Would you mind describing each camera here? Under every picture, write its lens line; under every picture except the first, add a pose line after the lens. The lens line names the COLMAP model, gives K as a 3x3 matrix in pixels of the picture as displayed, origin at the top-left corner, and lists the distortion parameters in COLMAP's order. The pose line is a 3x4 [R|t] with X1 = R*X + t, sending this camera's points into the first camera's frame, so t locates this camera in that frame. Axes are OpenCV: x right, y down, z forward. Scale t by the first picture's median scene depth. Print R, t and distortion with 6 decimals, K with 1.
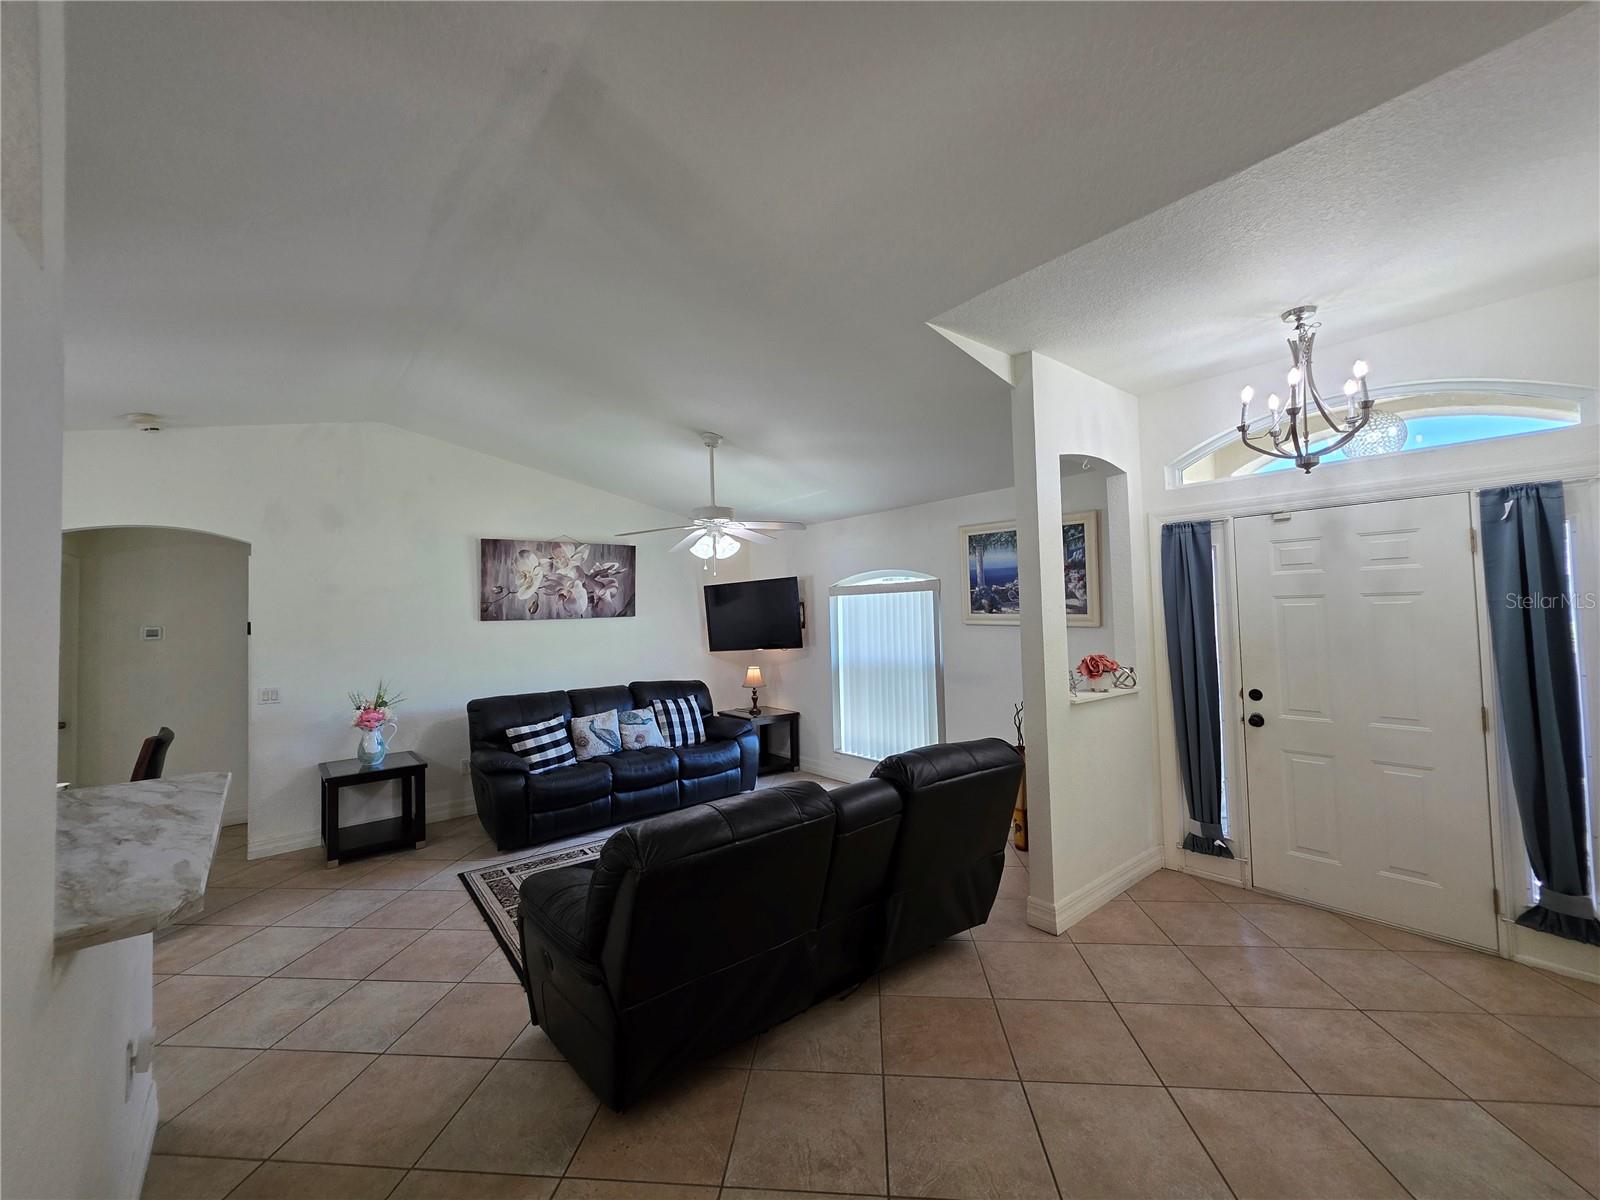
lens RADIAL K [[649.5, 0, 797.2], [0, 649.5, 588.2], [0, 0, 1]] dist [0.010027, -0.002283]
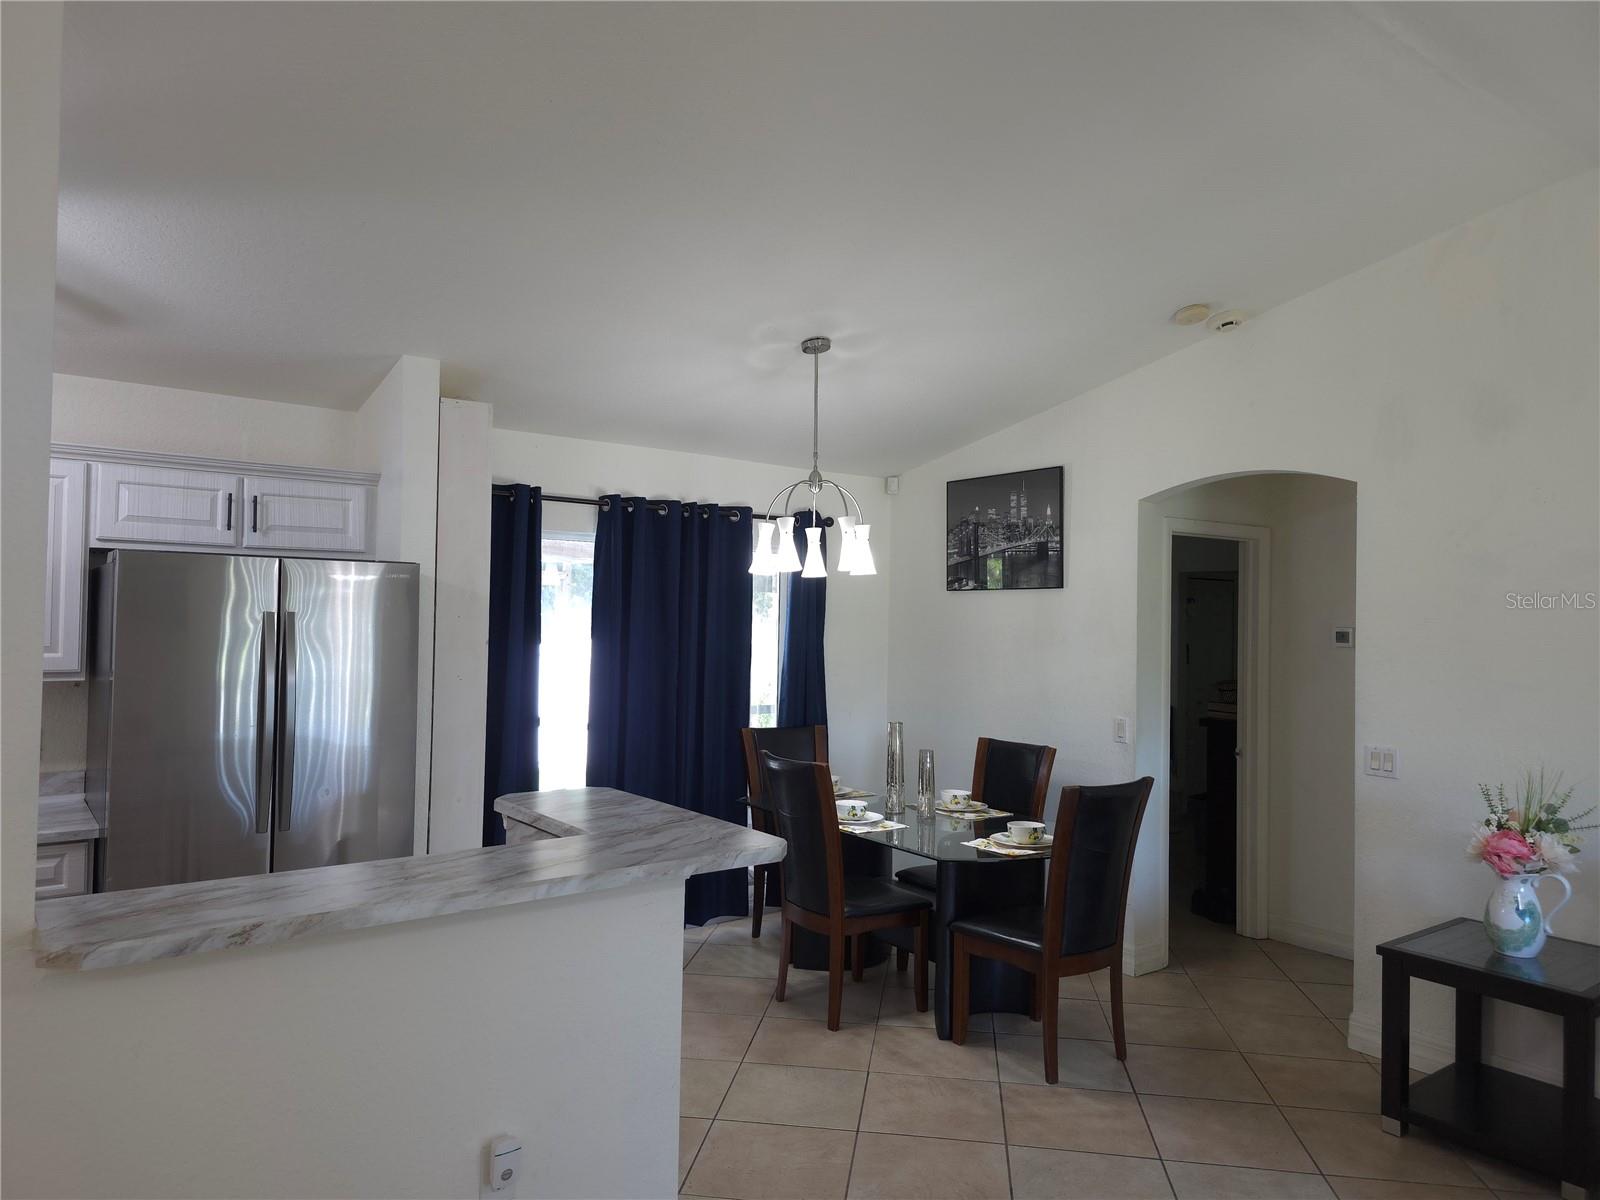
lens RADIAL K [[1077.8, 0, 791.0], [0, 1077.8, 597.3], [0, 0, 1]] dist [0.052874, -0.051817]
pose [[-0.041373, 0.012160, -0.999070, 0.103257], [0.021816, 0.999699, 0.011264, 0.007433], [0.998906, -0.021330, -0.041625, 0.520036]]
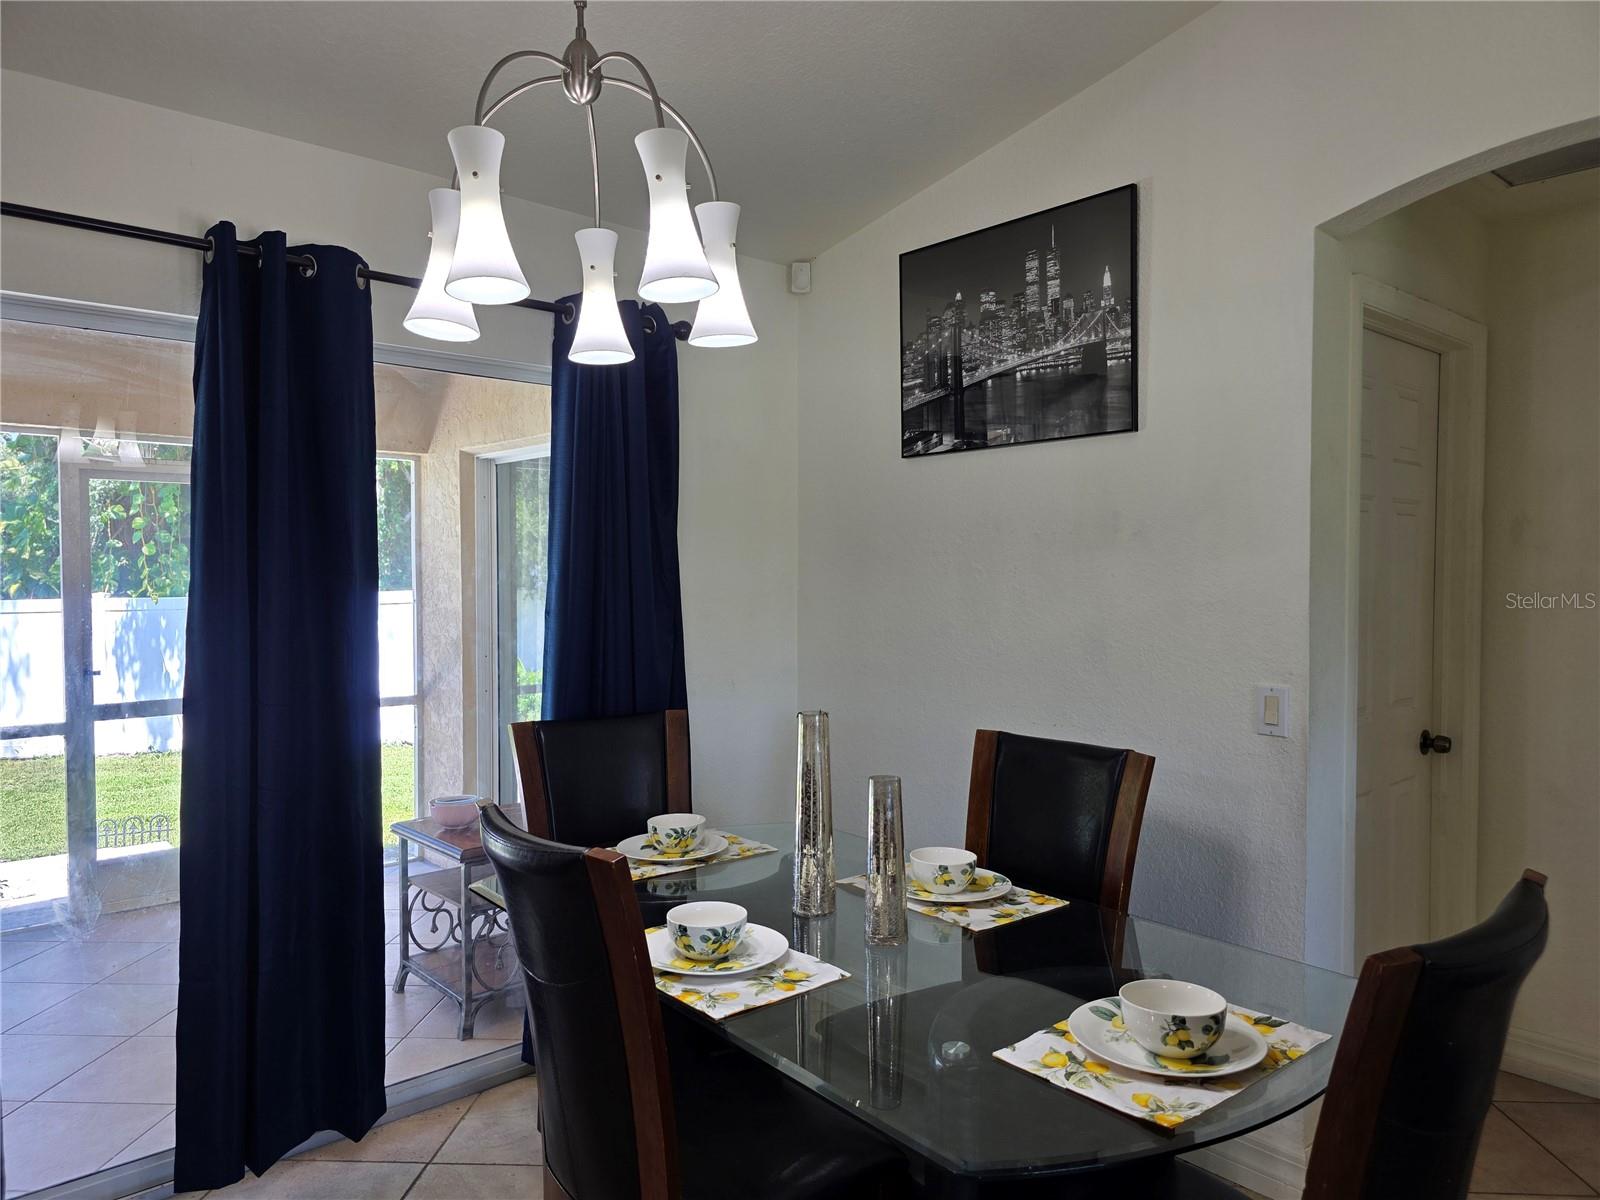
lens RADIAL K [[1077.8, 0, 807.0], [0, 1077.8, 598.4], [0, 0, 1]] dist [0.052874, -0.051817]
pose [[0.051201, 0.058298, -0.996985, -0.455133], [0.036846, 0.997505, 0.060221, 0.062567], [0.998008, -0.039819, 0.048925, 0.550602]]
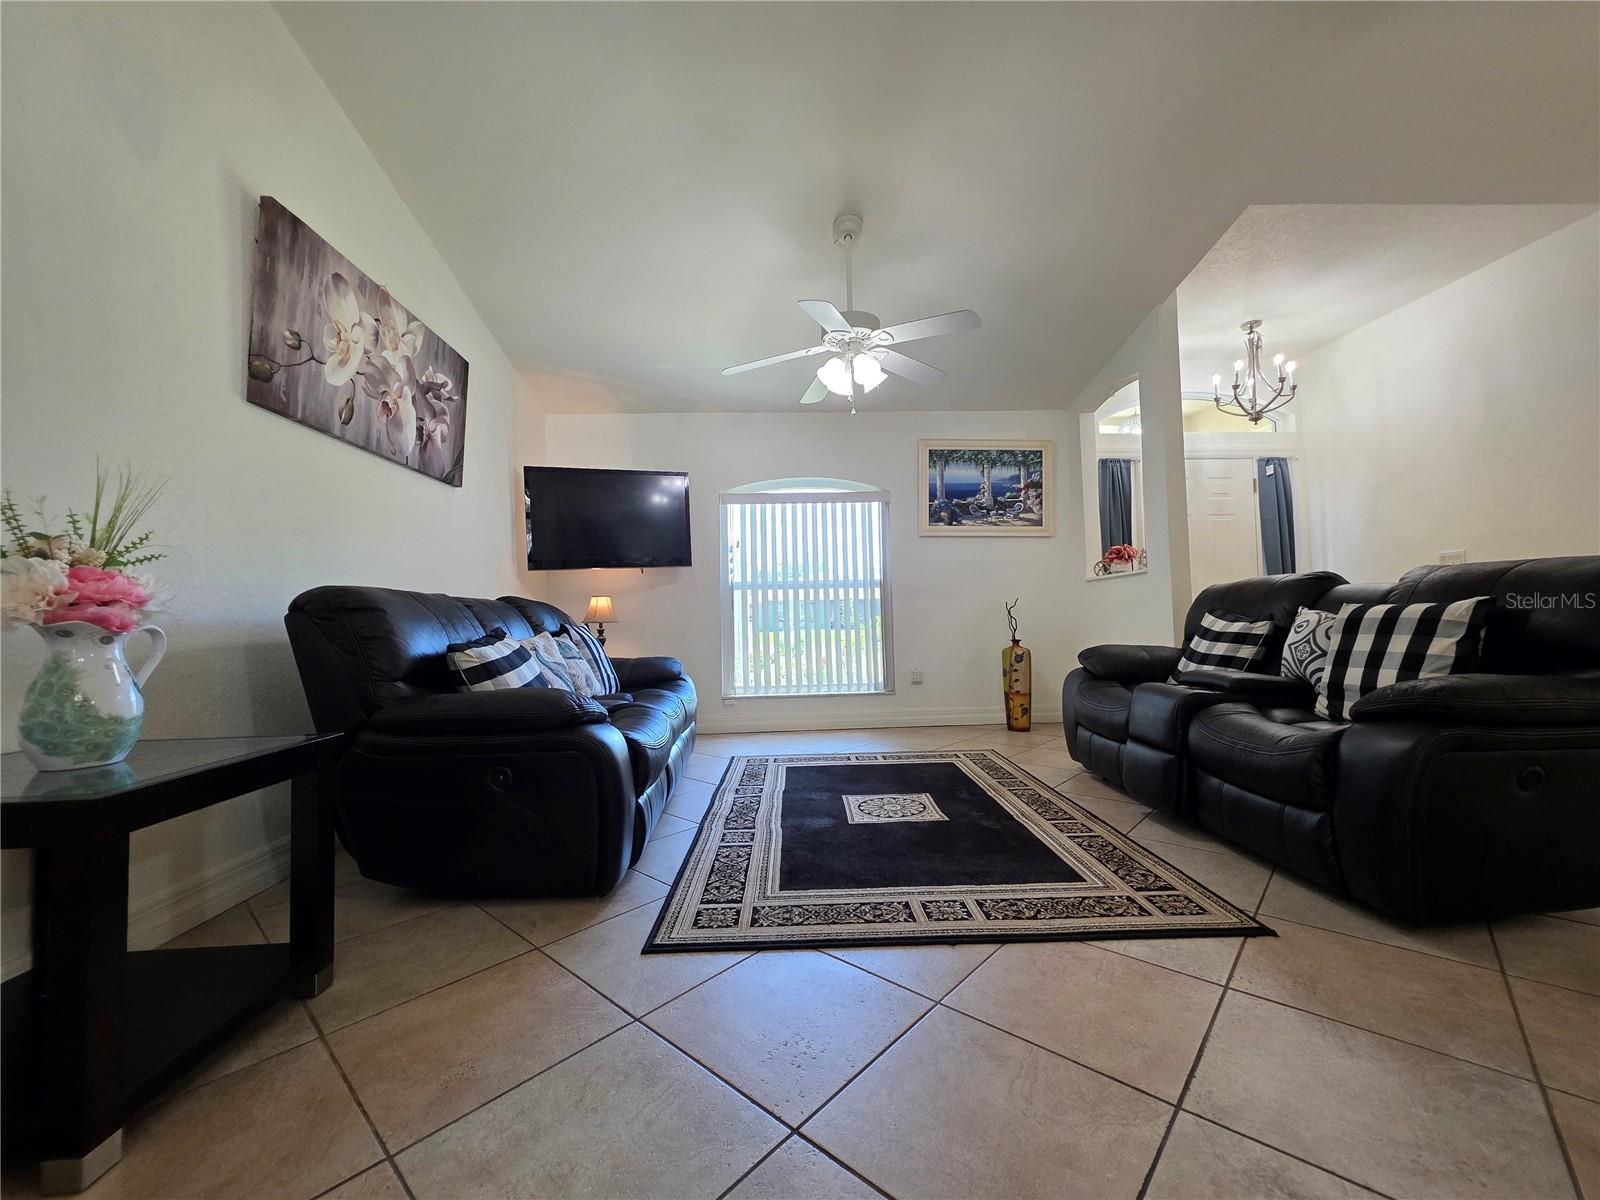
lens RADIAL K [[649.5, 0, 811.9], [0, 649.5, 581.3], [0, 0, 1]] dist [0.010027, -0.002283]
pose [[0.586628, 0.060161, 0.807619, -0.667660], [-0.021515, 0.998043, -0.058718, 0.192828], [-0.809571, 0.017069, 0.586774, 0.562910]]
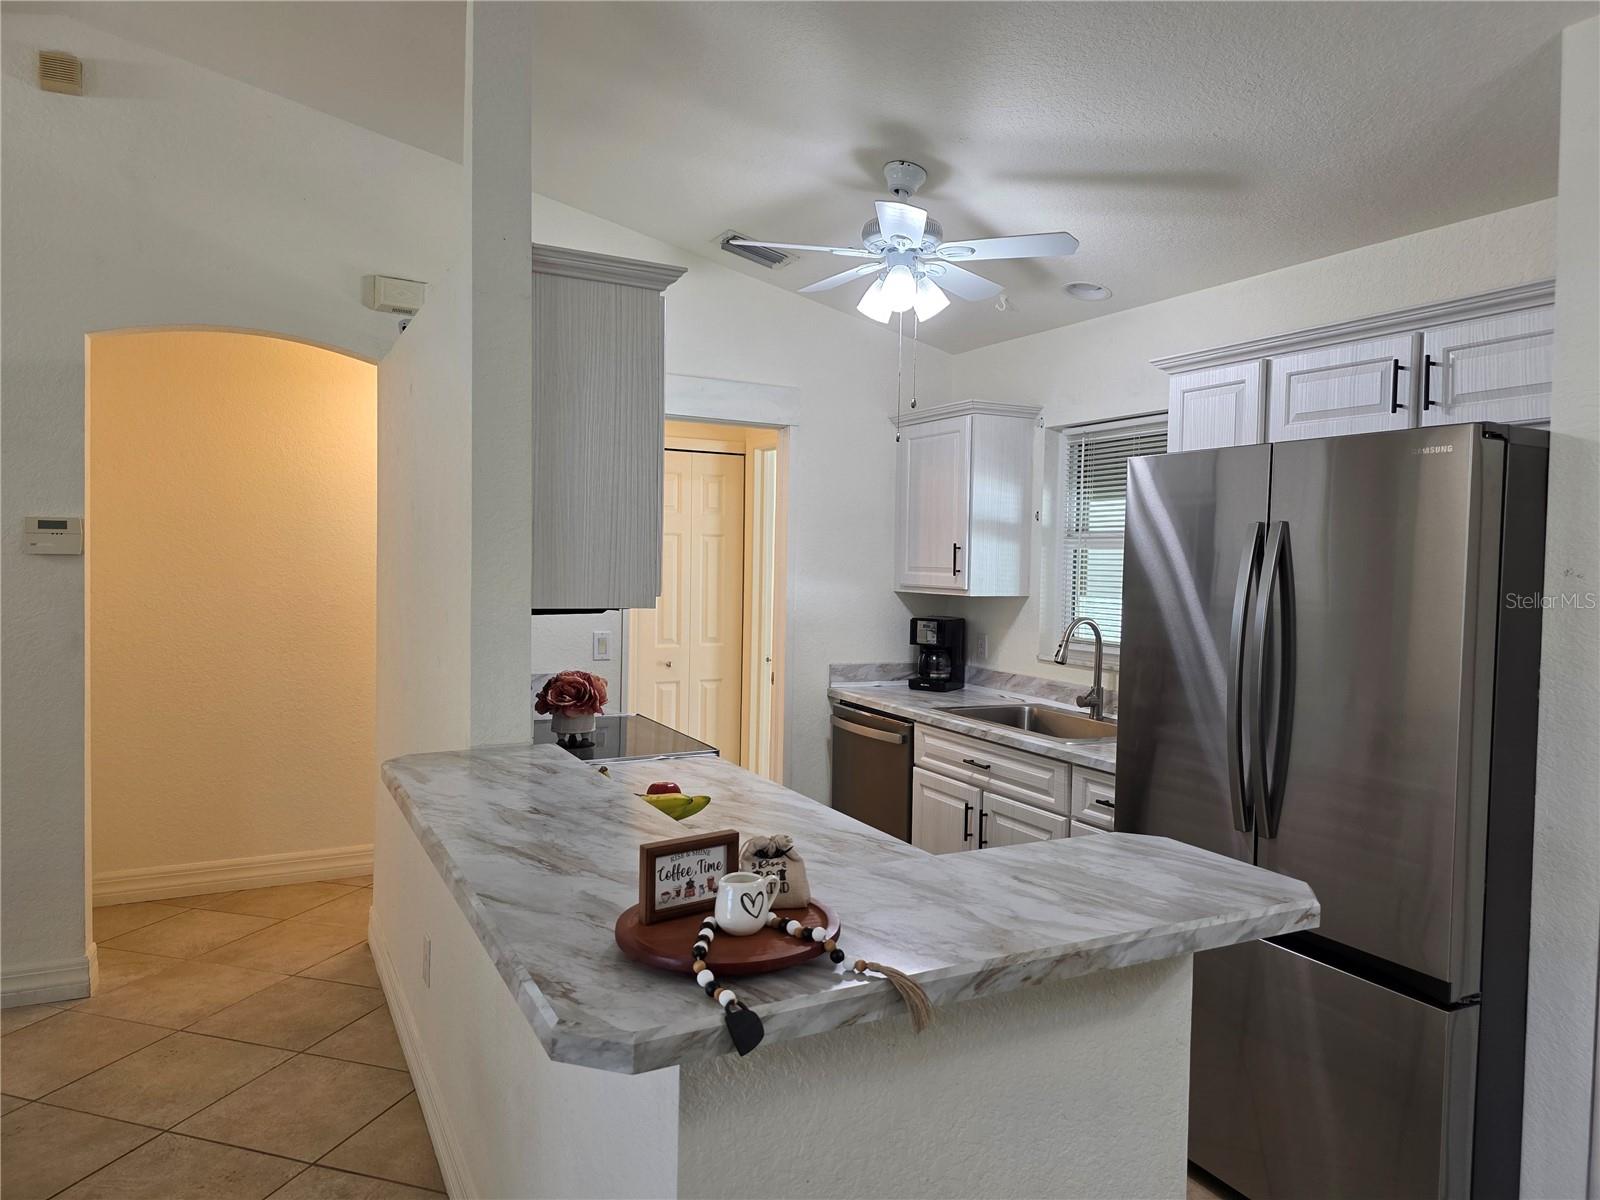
lens RADIAL K [[1077.8, 0, 809.1], [0, 1077.8, 592.0], [0, 0, 1]] dist [0.052874, -0.051817]
pose [[-0.979119, 0.005407, 0.203217, -0.512602], [0.003198, 0.999932, -0.011196, 0.056192], [-0.203264, -0.010312, -0.979070, 0.685291]]
